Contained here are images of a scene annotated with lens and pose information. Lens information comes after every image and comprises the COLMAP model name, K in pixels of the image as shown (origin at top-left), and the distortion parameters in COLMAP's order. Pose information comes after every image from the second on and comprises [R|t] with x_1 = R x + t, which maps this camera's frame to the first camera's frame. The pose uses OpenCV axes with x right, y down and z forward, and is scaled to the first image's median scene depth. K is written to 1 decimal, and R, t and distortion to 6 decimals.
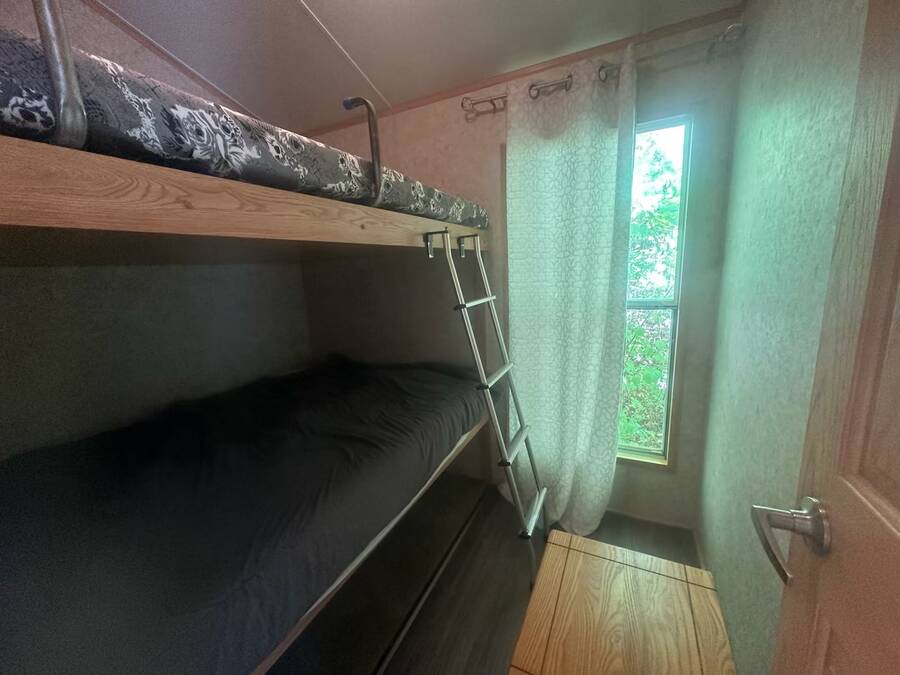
lens RADIAL K [[360.4, 0, 450.0], [0, 360.4, 337.5], [0, 0, 1]] dist [0.000230, 0.000436]
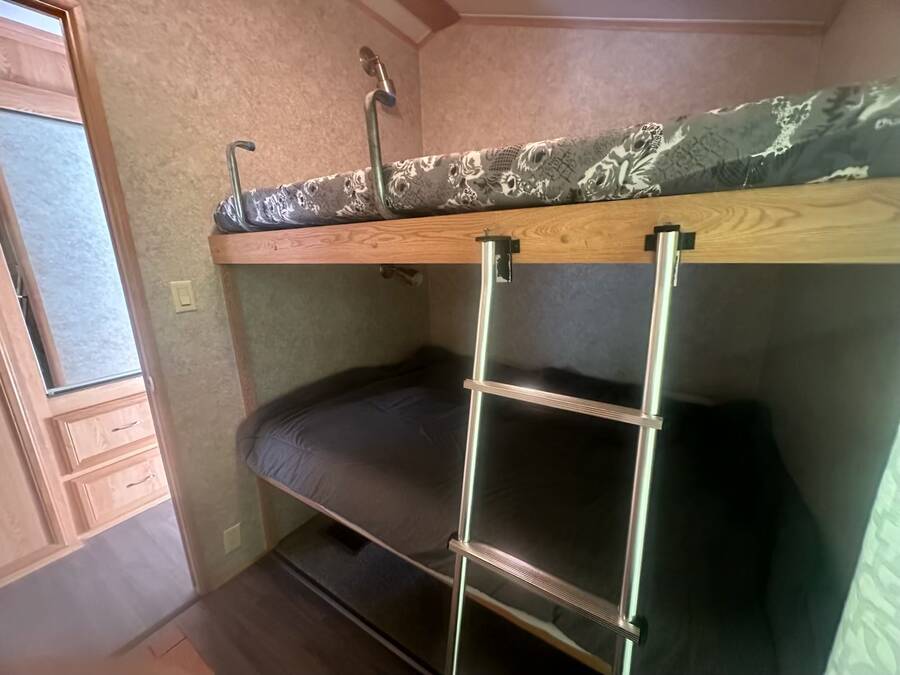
lens RADIAL K [[360.4, 0, 450.0], [0, 360.4, 337.5], [0, 0, 1]] dist [0.000230, 0.000436]
pose [[-0.122832, 0.289224, -0.949348, 0.736319], [-0.155029, 0.939256, 0.306209, -0.432861], [0.980244, 0.184789, -0.070532, 1.413253]]
